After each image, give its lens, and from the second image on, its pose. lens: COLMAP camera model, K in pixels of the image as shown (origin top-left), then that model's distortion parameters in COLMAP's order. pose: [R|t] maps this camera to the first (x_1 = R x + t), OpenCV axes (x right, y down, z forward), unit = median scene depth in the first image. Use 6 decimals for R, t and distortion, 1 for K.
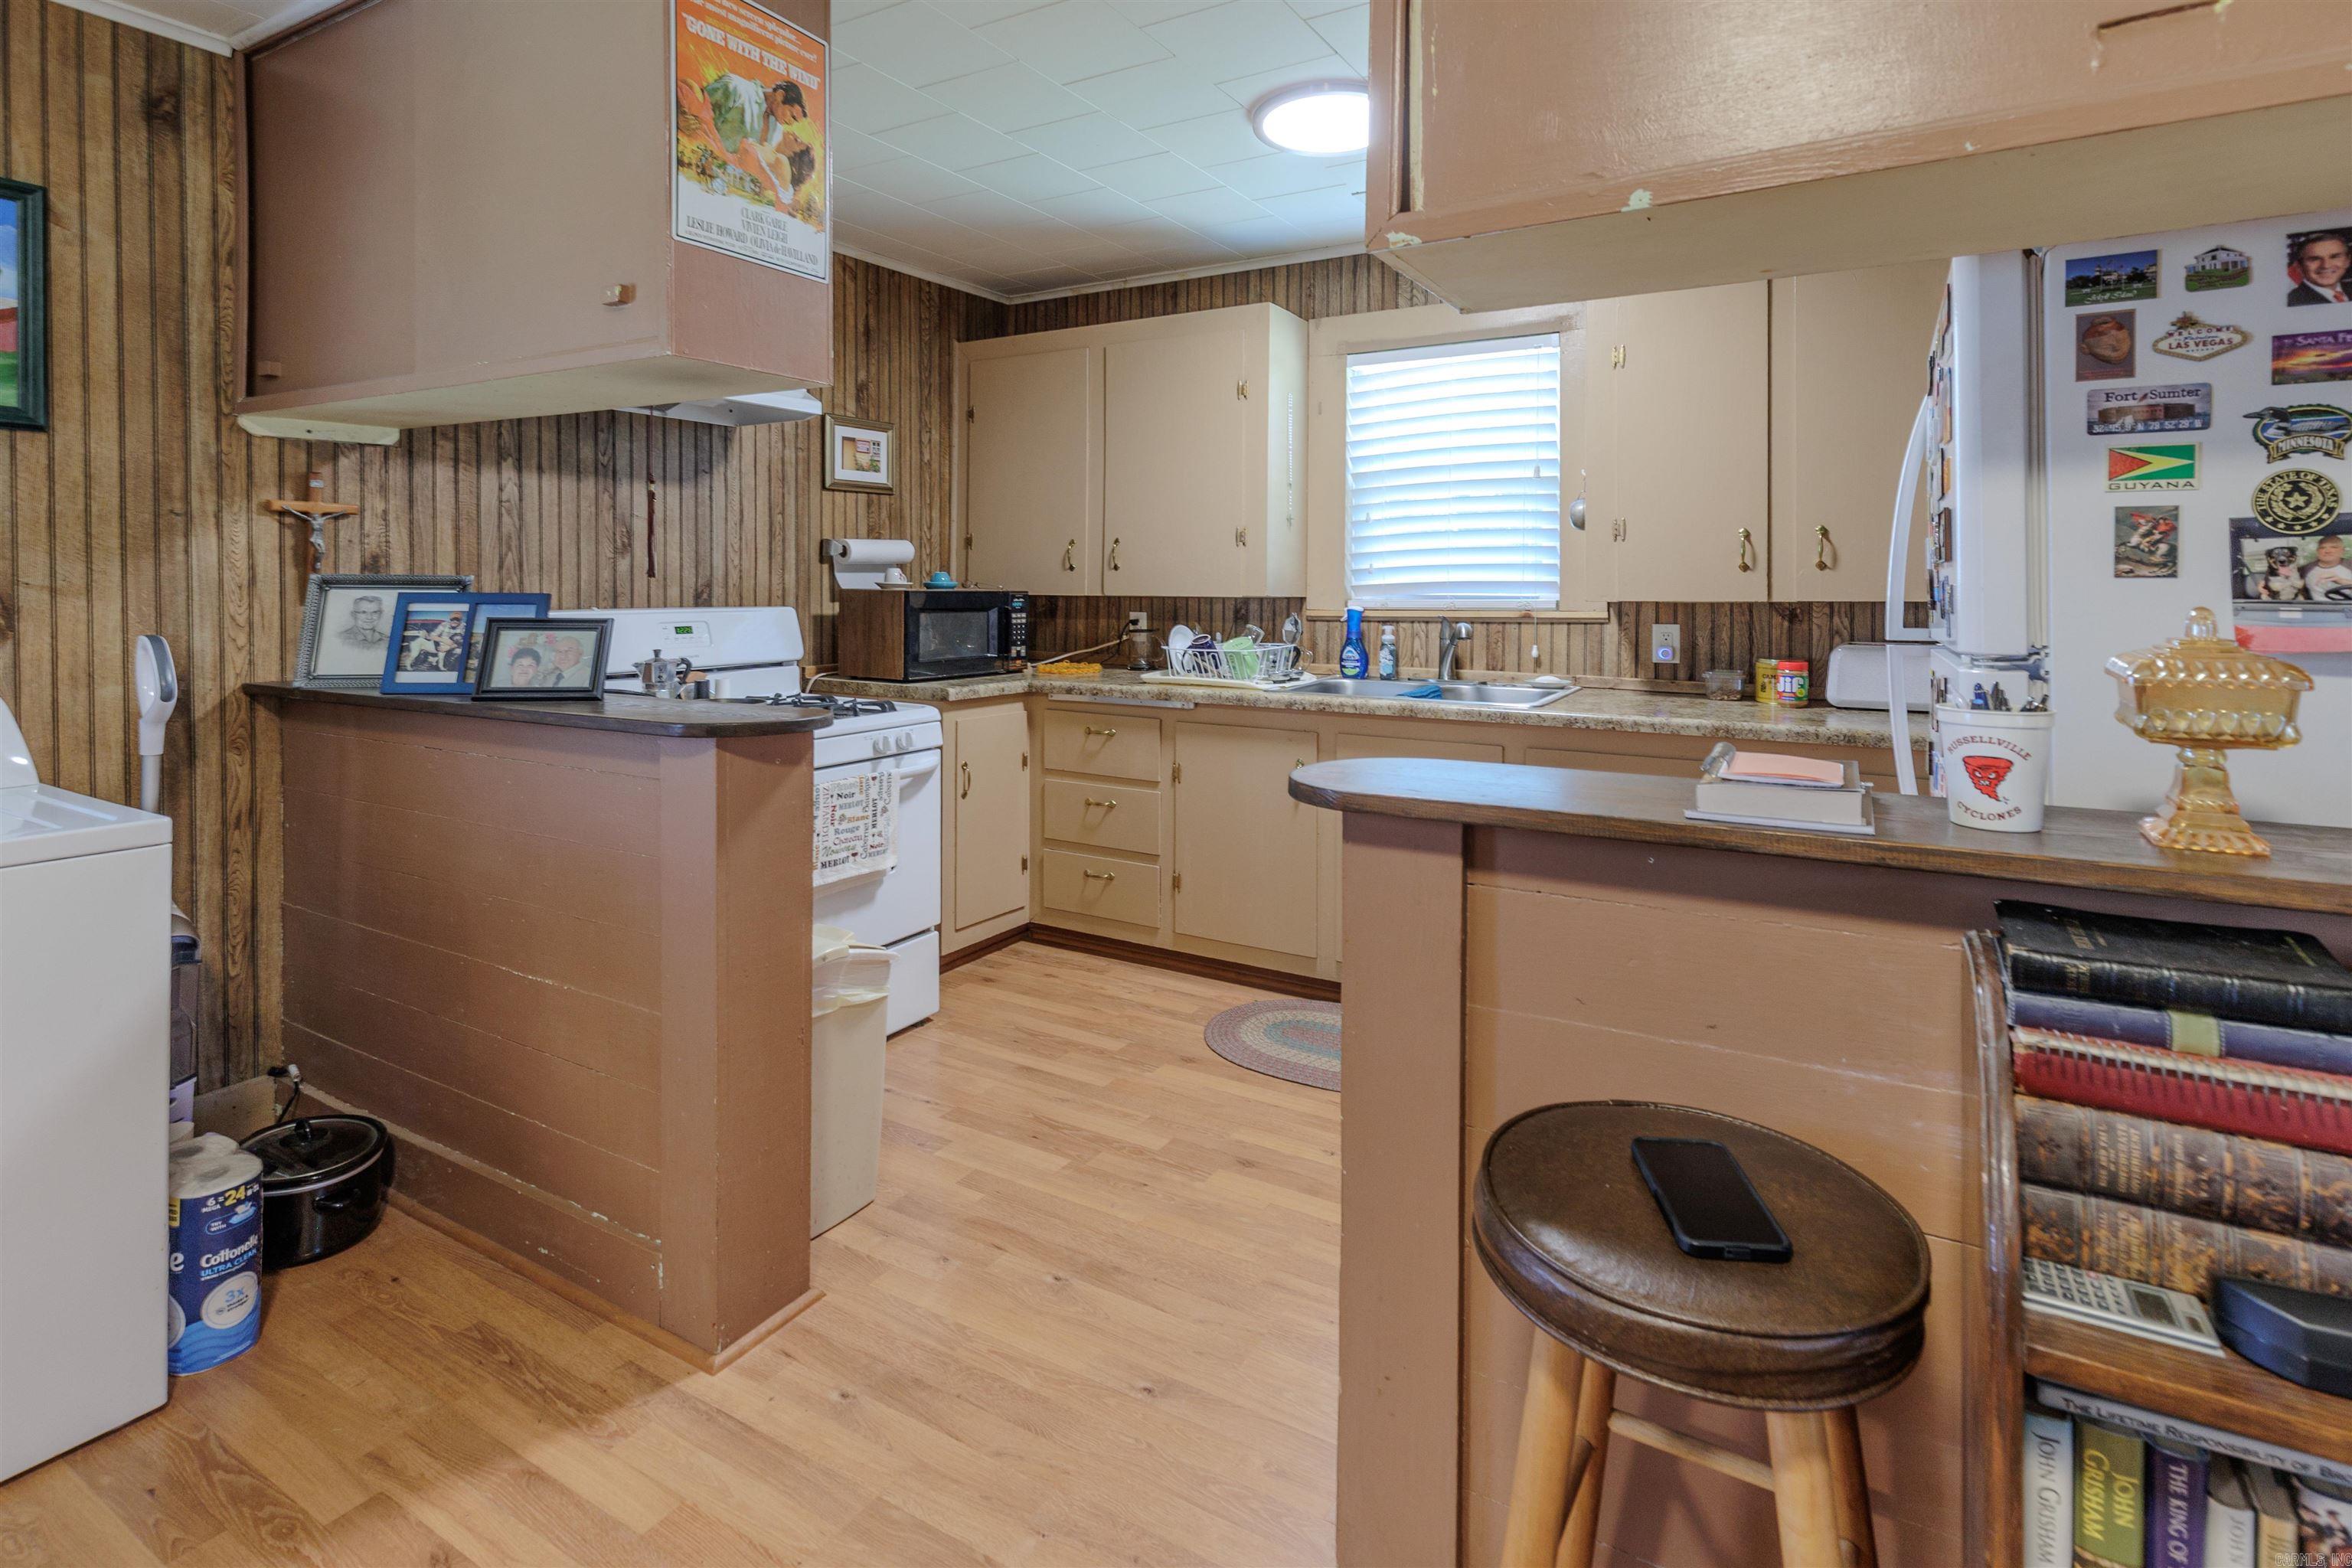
lens RADIAL K [[1119.3, 0, 1266.6], [0, 1119.3, 598.8], [0, 0, 1]] dist [0.004246, 0.000150]
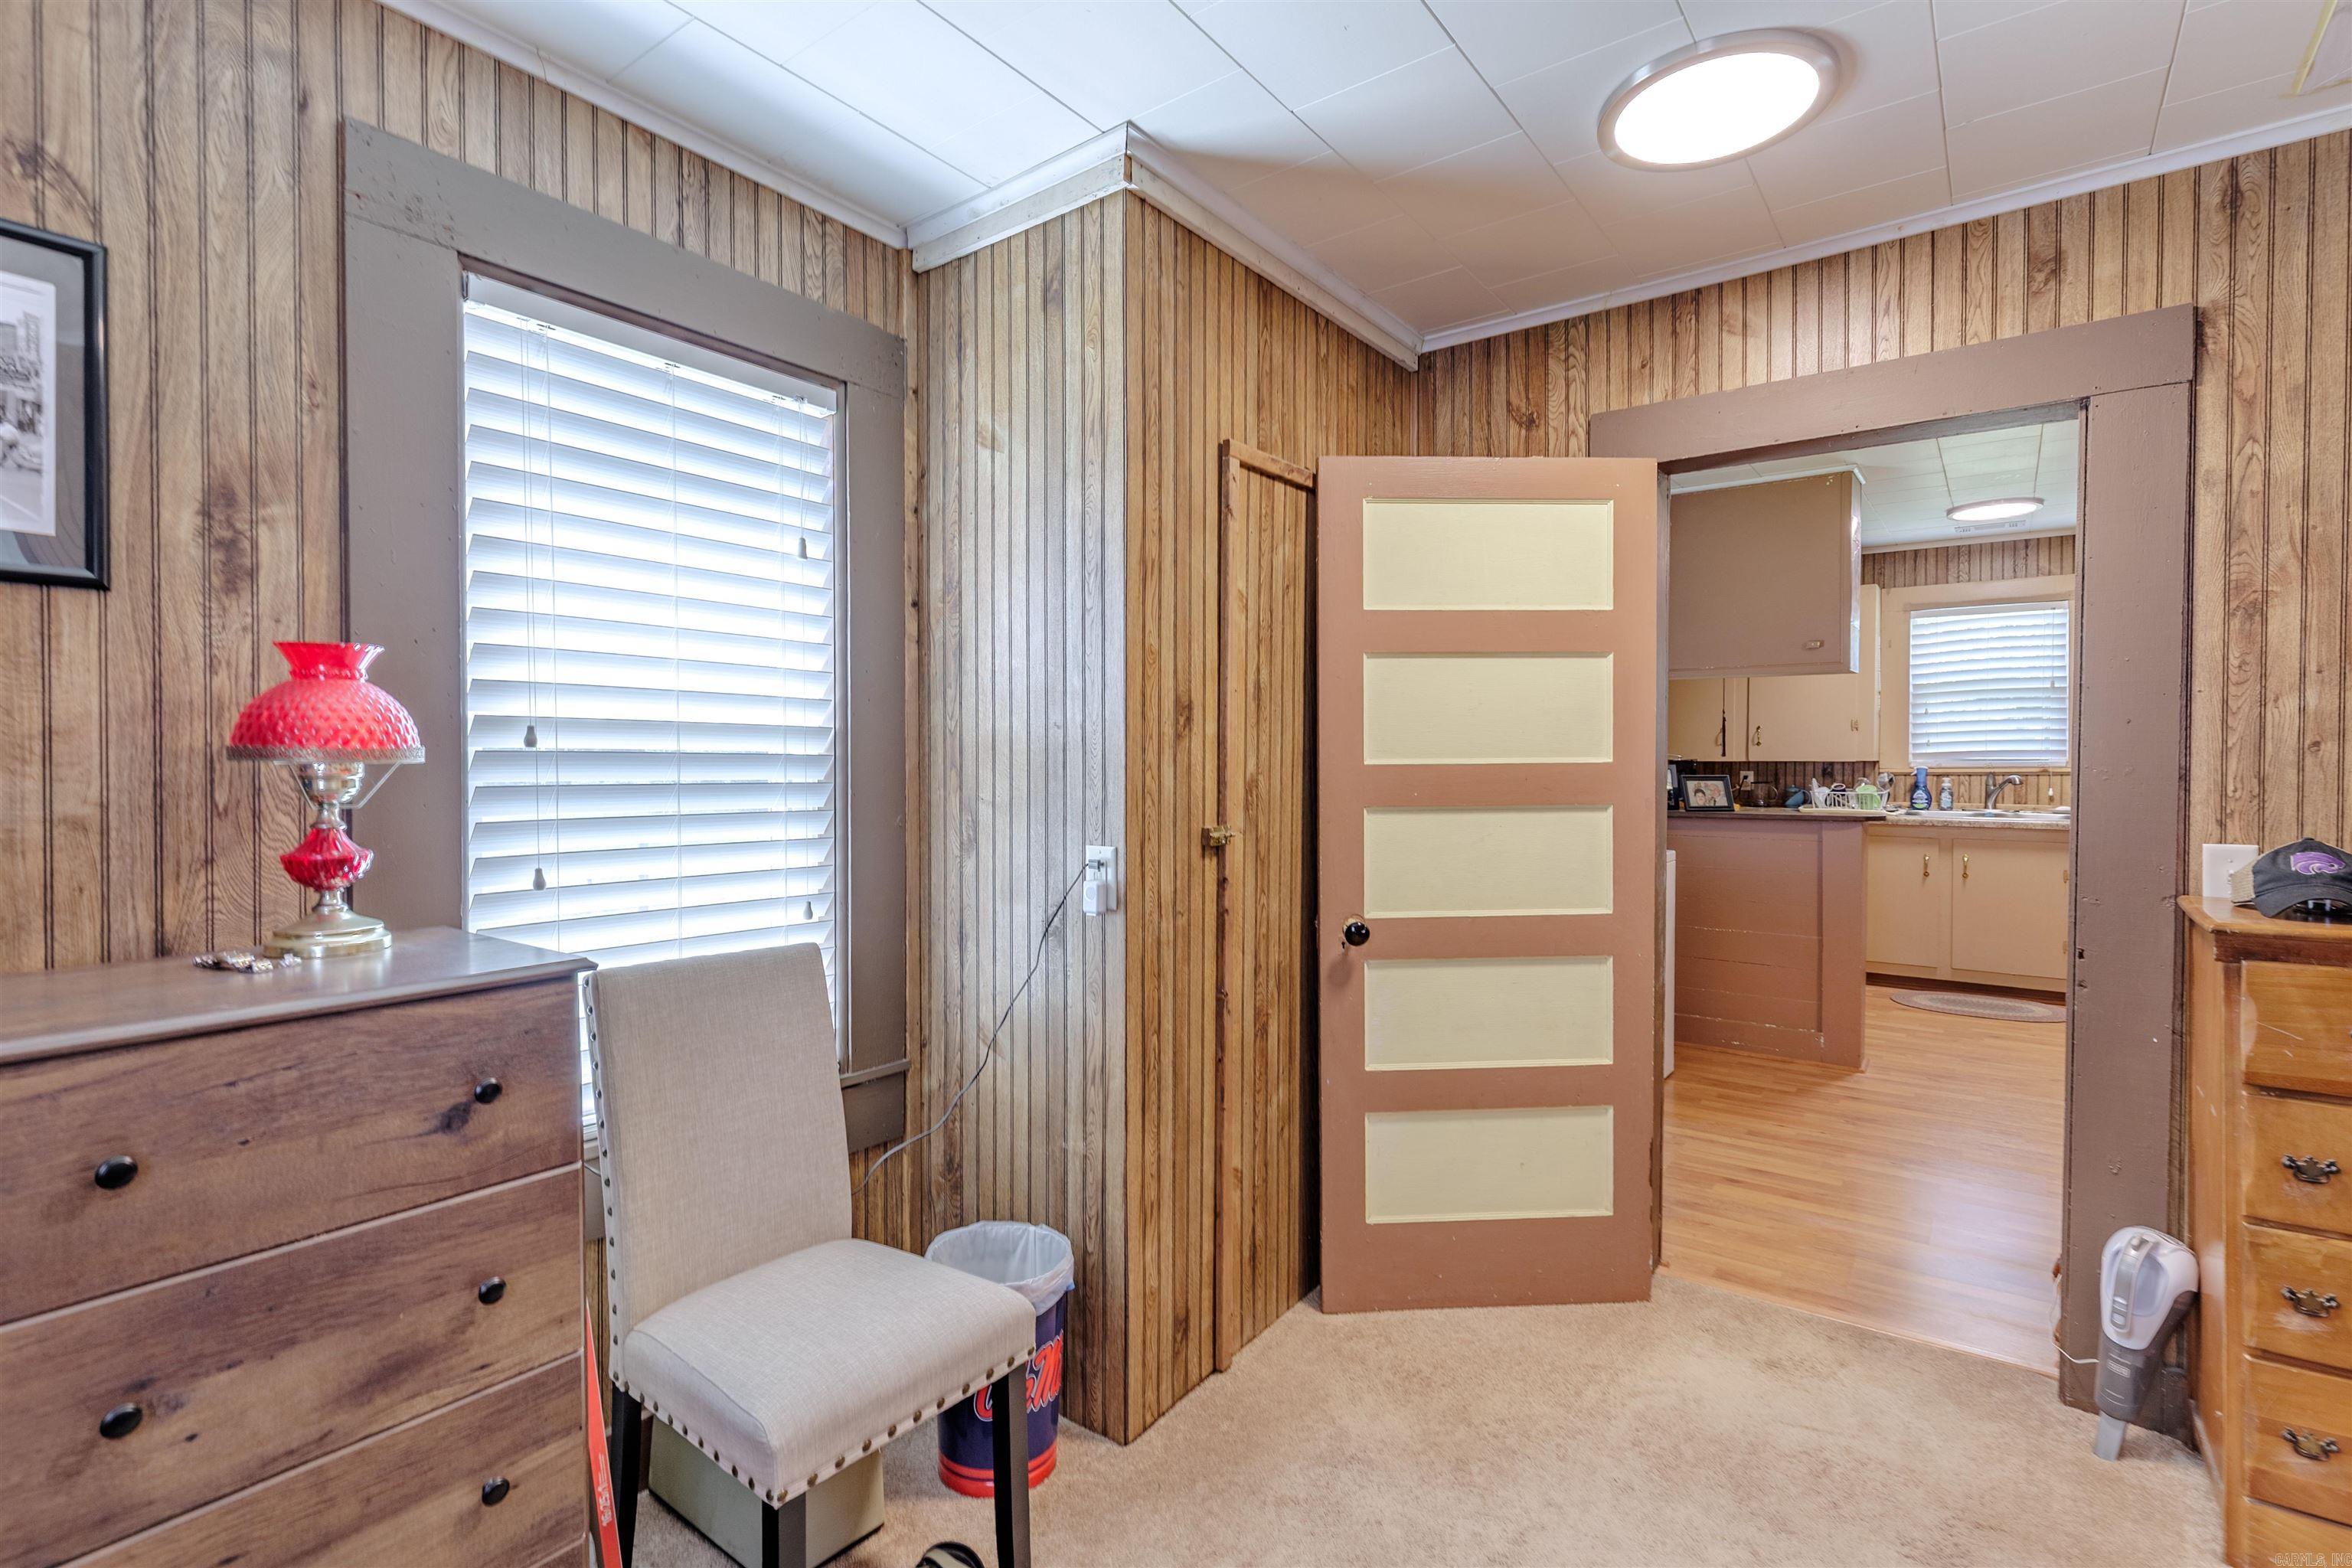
lens RADIAL K [[1119.3, 0, 1207.1], [0, 1119.3, 767.3], [0, 0, 1]] dist [0.004246, 0.000150]
pose [[0.990835, -0.007276, -0.134882, -0.944693], [0.008283, 0.999942, 0.006911, -0.014923], [0.134824, -0.007965, 0.990838, -0.987733]]
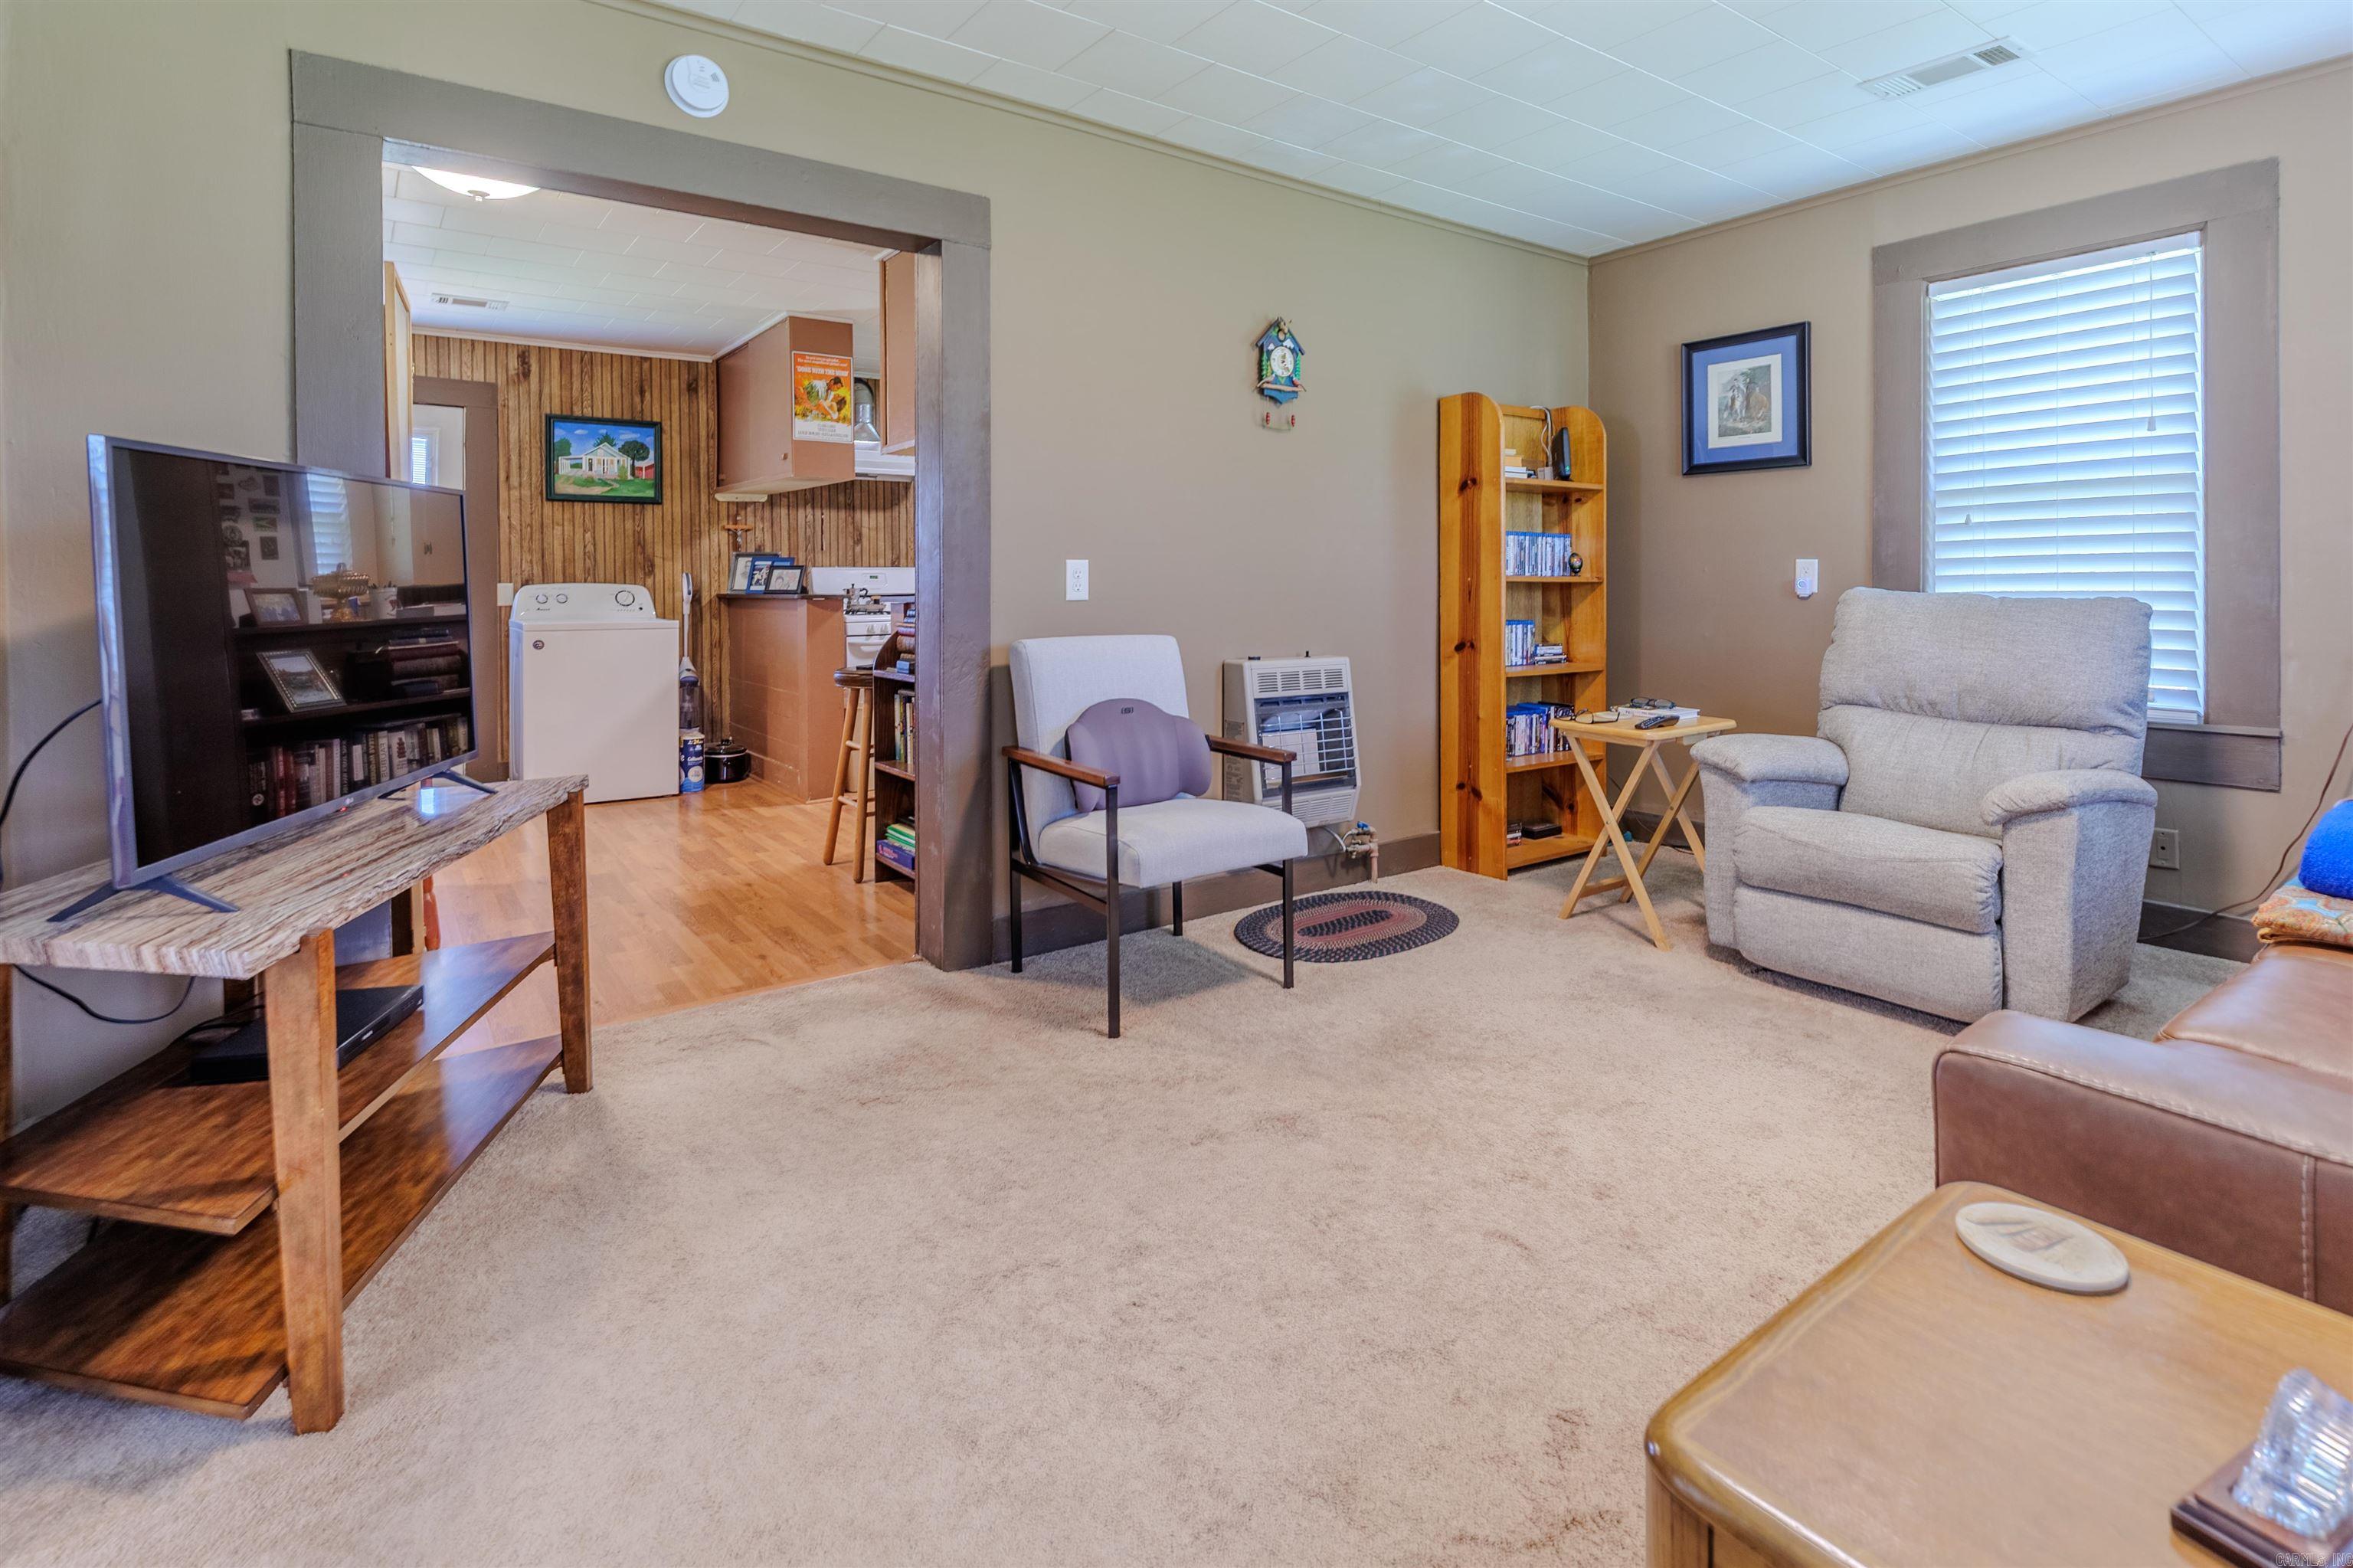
lens RADIAL K [[1119.8, 0, 1175.2], [0, 1119.8, 586.4], [0, 0, 1]] dist [0.004246, 0.000150]
pose [[0.900547, -0.004401, -0.434736, 0.972535], [0.001921, 0.999979, -0.006144, 0.059558], [0.434754, 0.004698, 0.900537, -0.732695]]
